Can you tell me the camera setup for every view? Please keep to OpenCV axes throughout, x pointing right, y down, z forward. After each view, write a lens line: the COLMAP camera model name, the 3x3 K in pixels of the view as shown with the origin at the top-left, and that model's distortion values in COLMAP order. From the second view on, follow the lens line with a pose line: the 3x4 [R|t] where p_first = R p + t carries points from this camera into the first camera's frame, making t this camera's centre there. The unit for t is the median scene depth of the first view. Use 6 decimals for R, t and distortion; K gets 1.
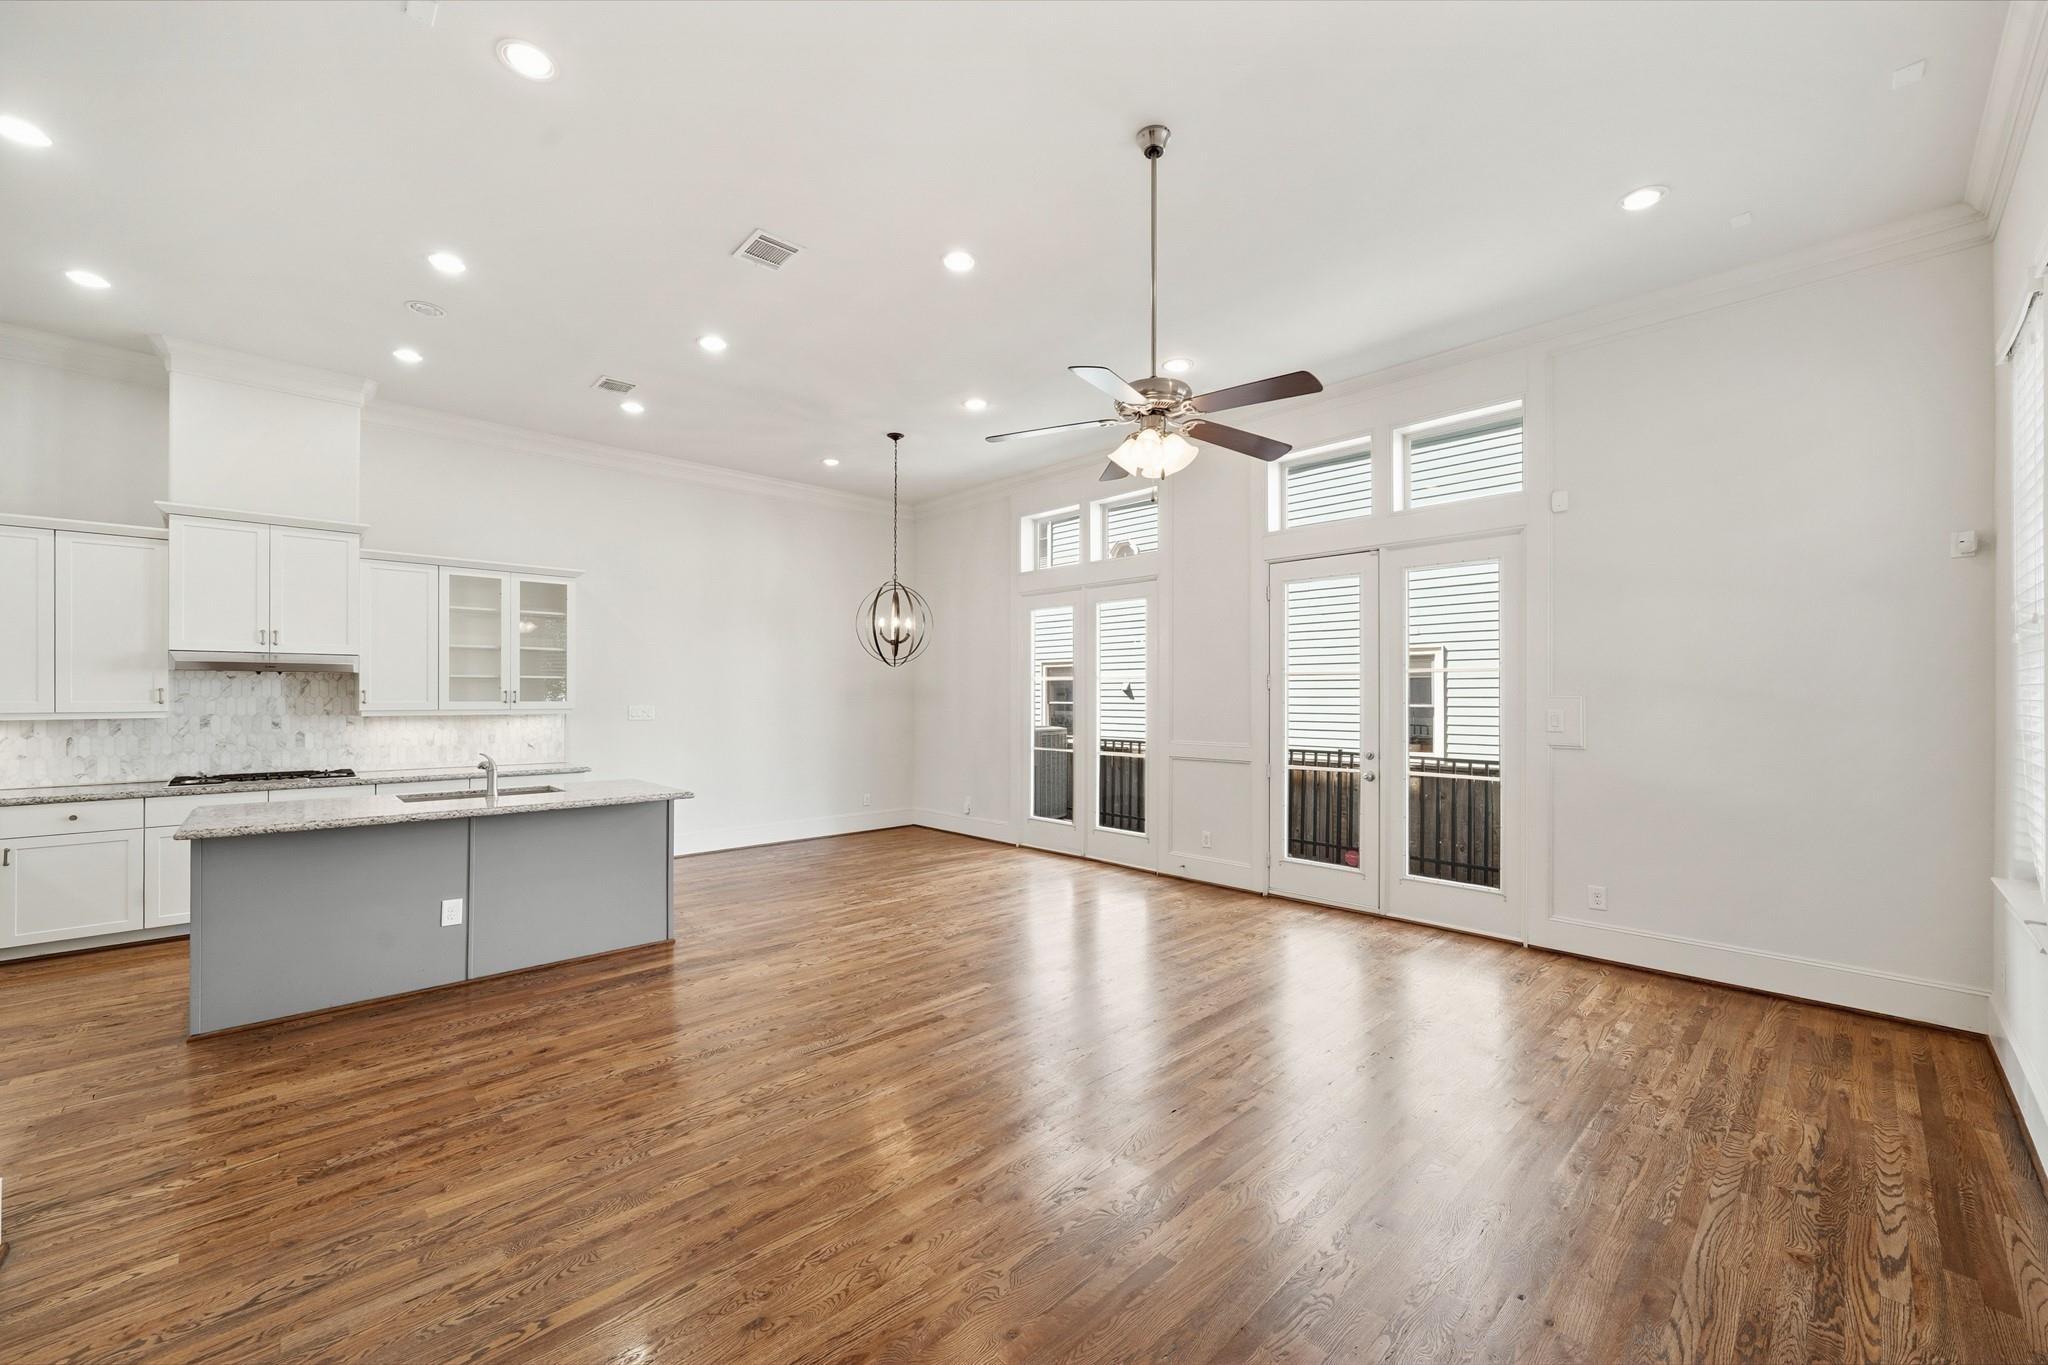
lens RADIAL K [[810.3, 0, 1020.9], [0, 810.3, 690.2], [0, 0, 1]] dist [-0.002817, 0.000075]
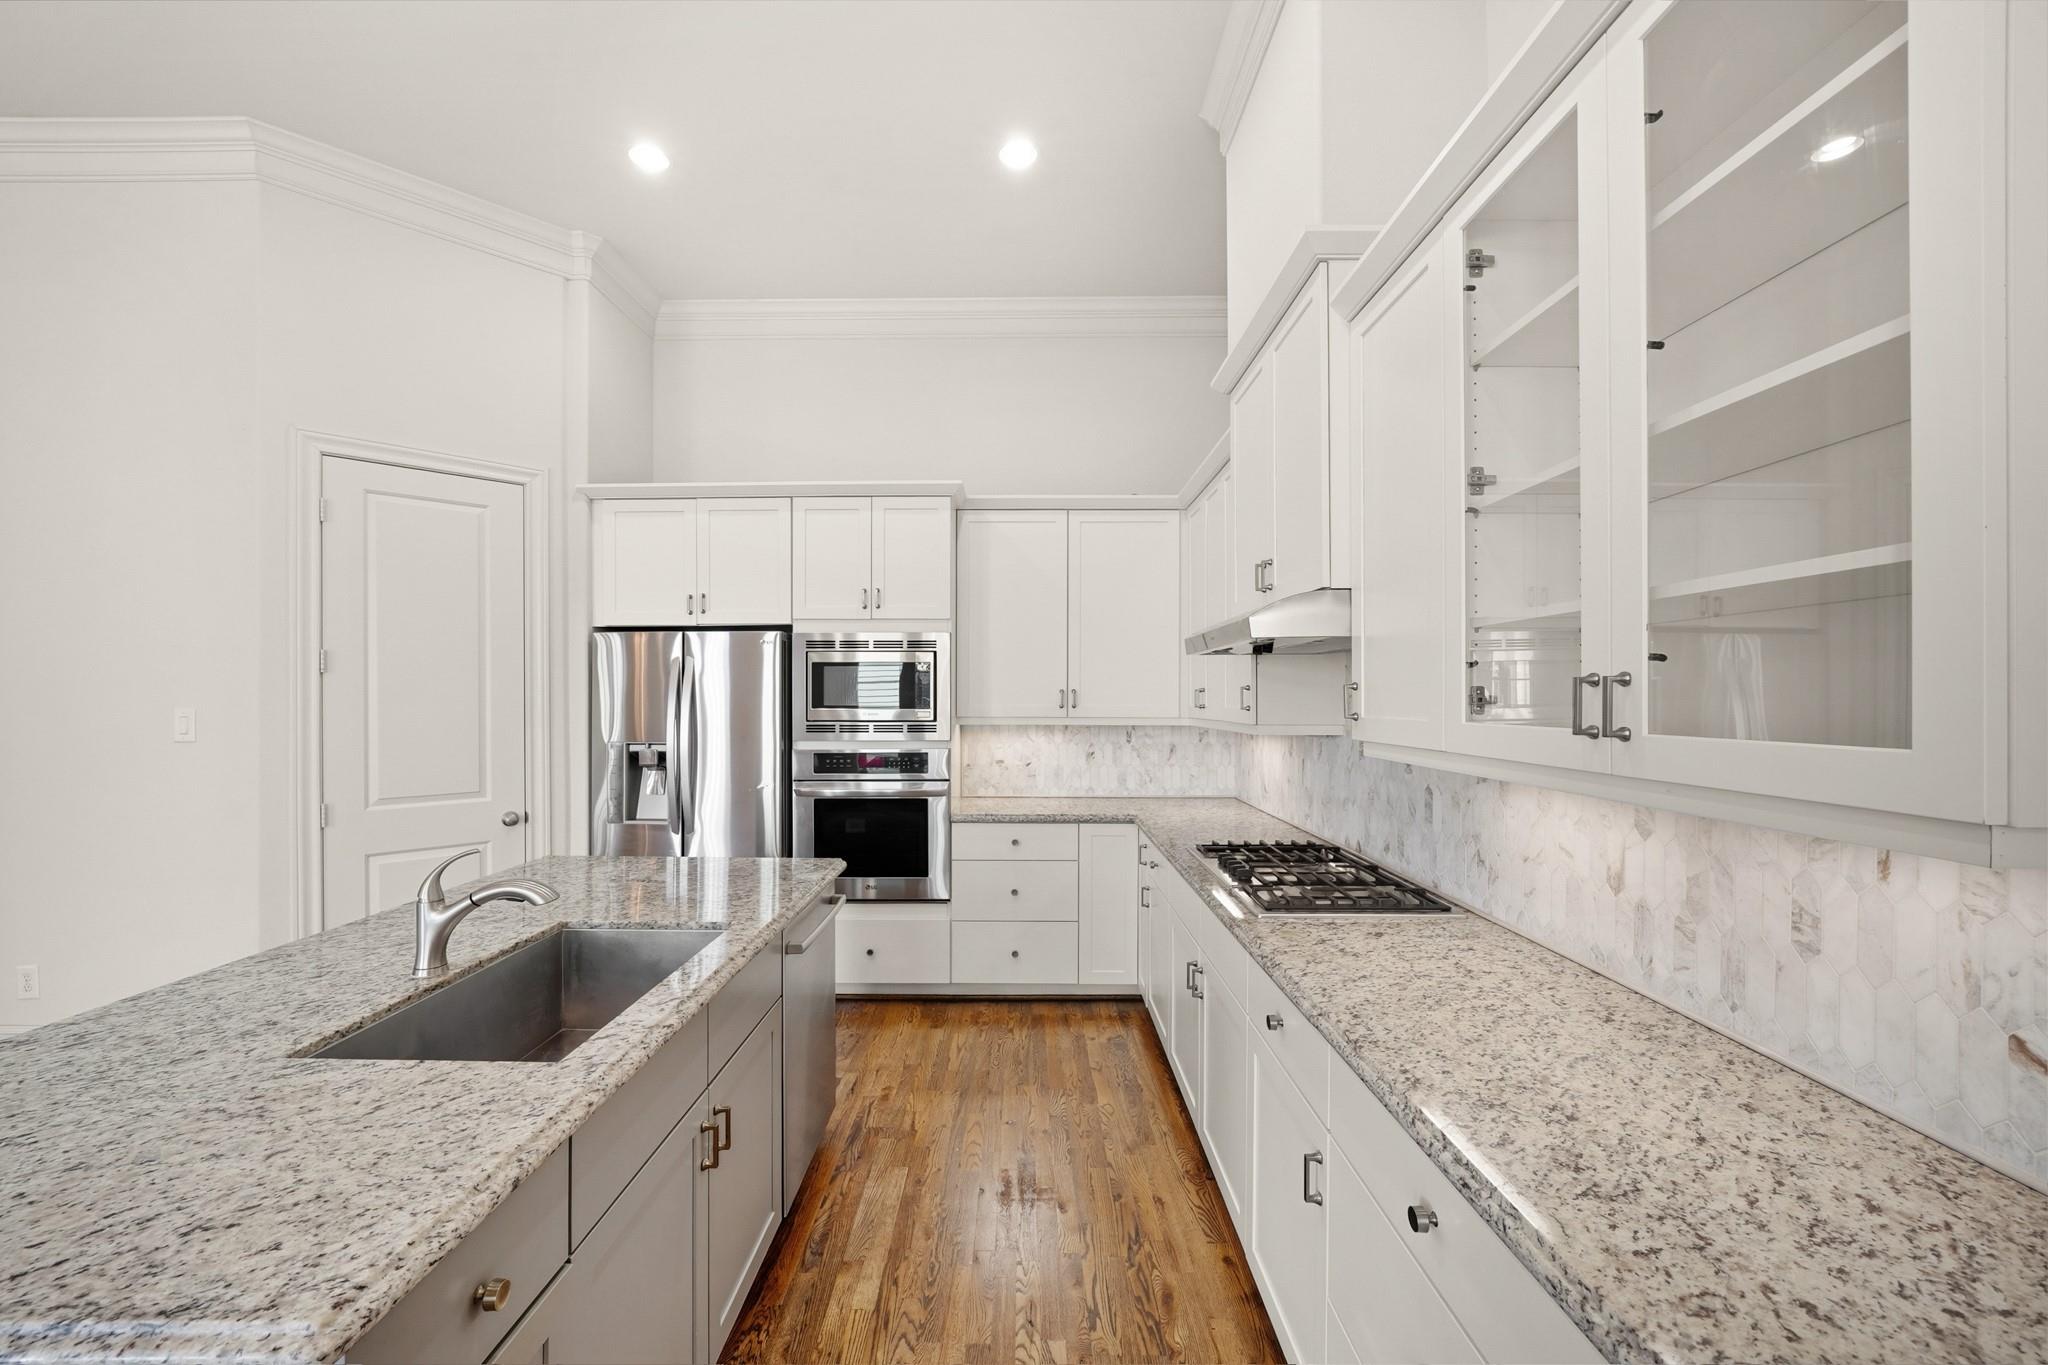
lens RADIAL K [[810.3, 0, 1020.9], [0, 810.3, 690.2], [0, 0, 1]] dist [-0.002817, 0.000075]
pose [[-0.684832, -0.005775, -0.728678, -0.482181], [0.001521, 0.999955, -0.009354, 0.005283], [0.728699, -0.007515, -0.684793, 1.250272]]
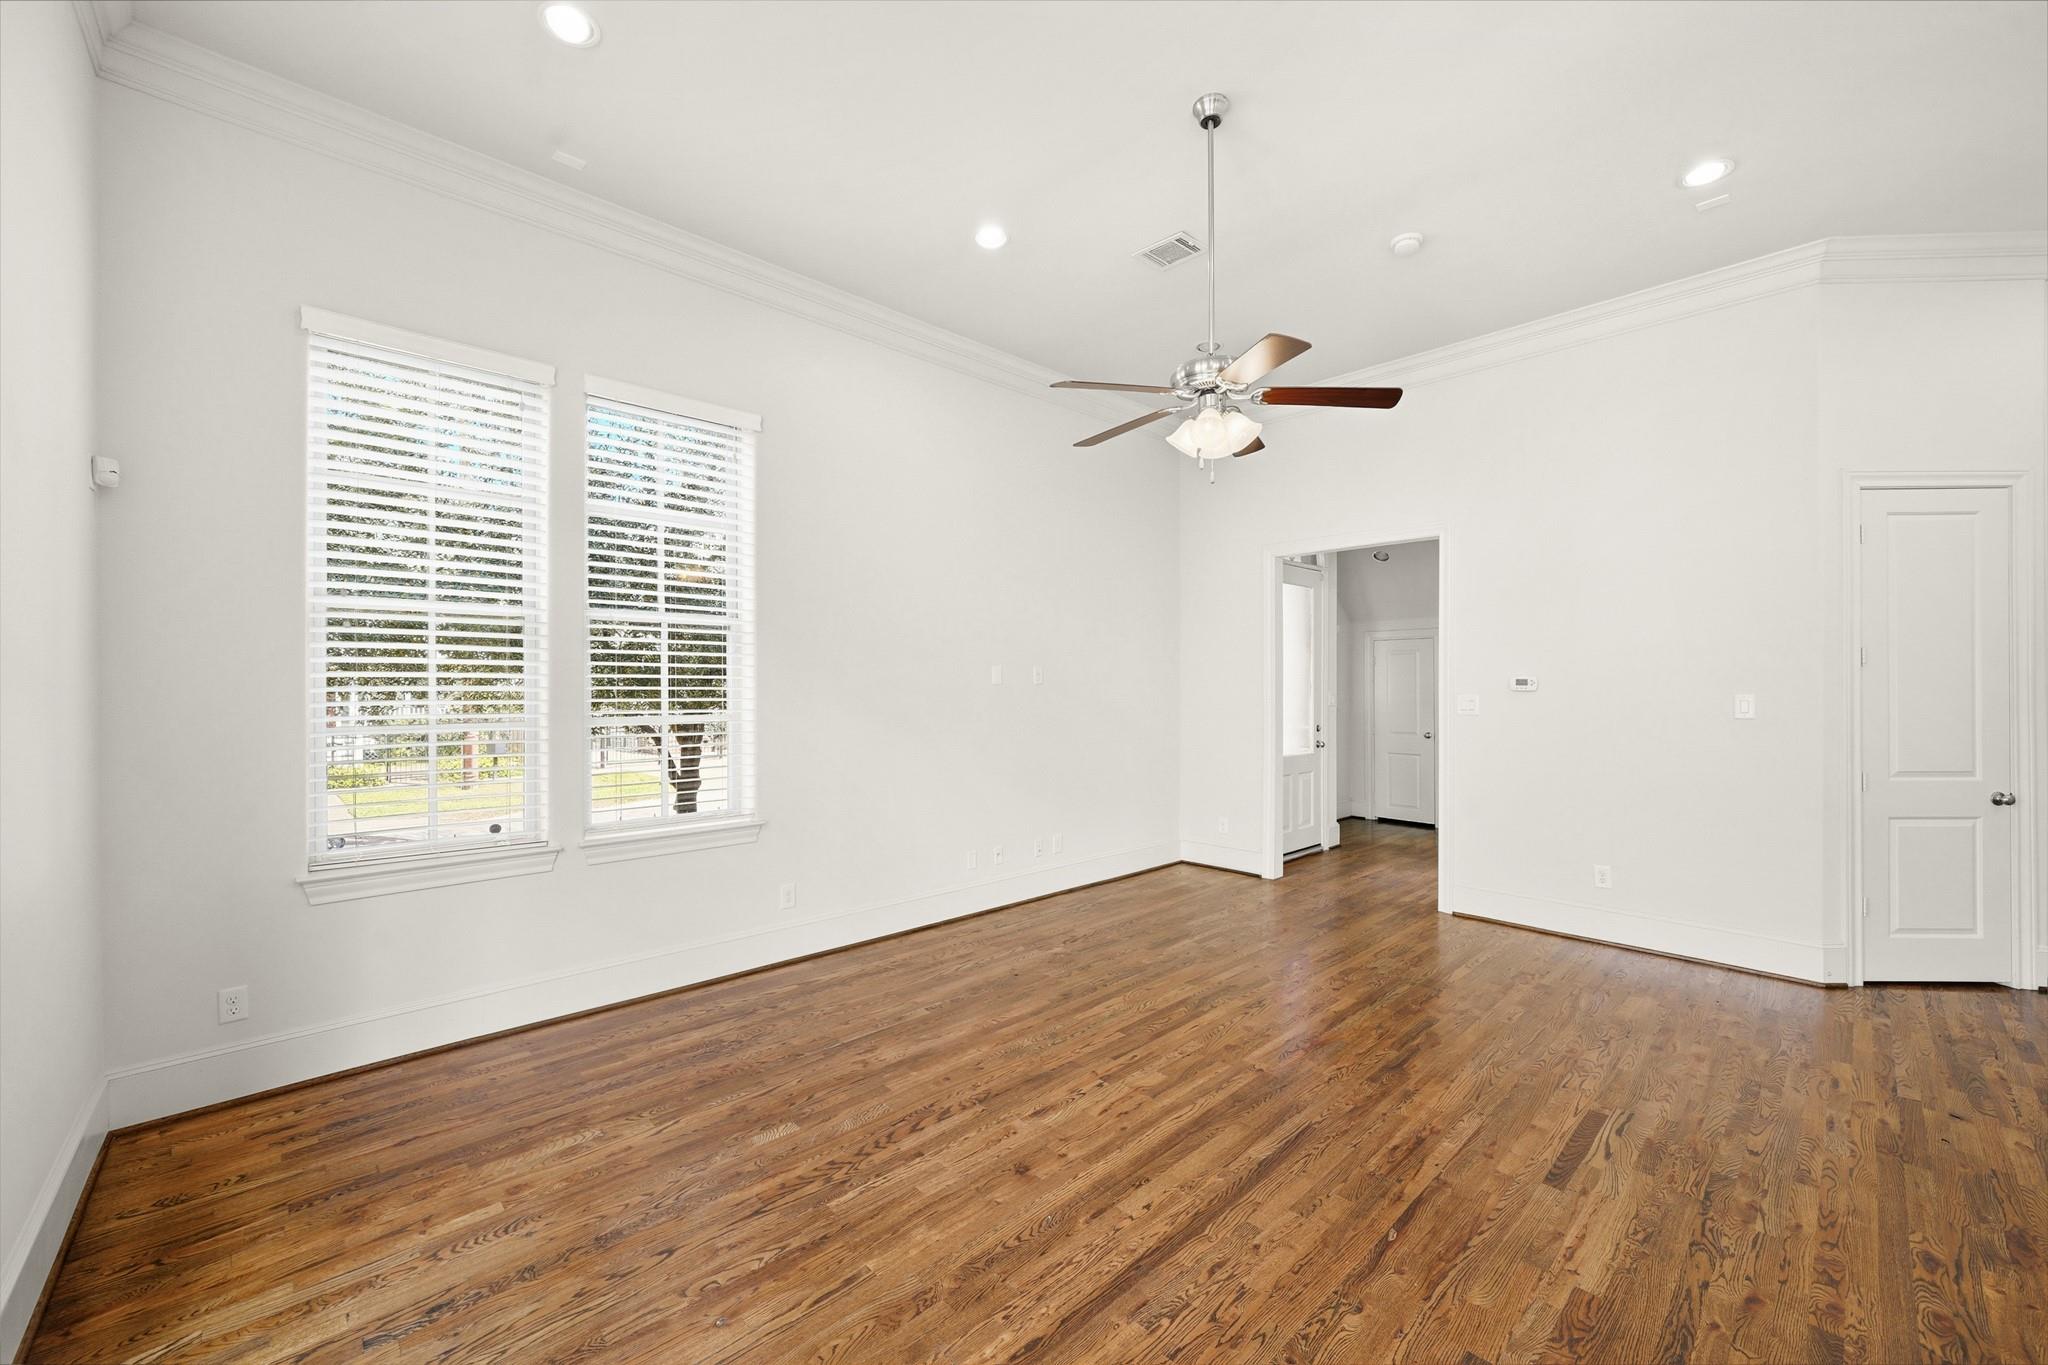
lens RADIAL K [[796.2, 0, 1029.0], [0, 796.2, 686.2], [0, 0, 1]] dist [-0.025749, 0.009528]
pose [[-0.999994, -0.002336, -0.002505, 0.231277], [-0.002327, 0.999991, -0.003595, 0.009325], [0.002513, -0.003589, -0.999990, 1.172068]]
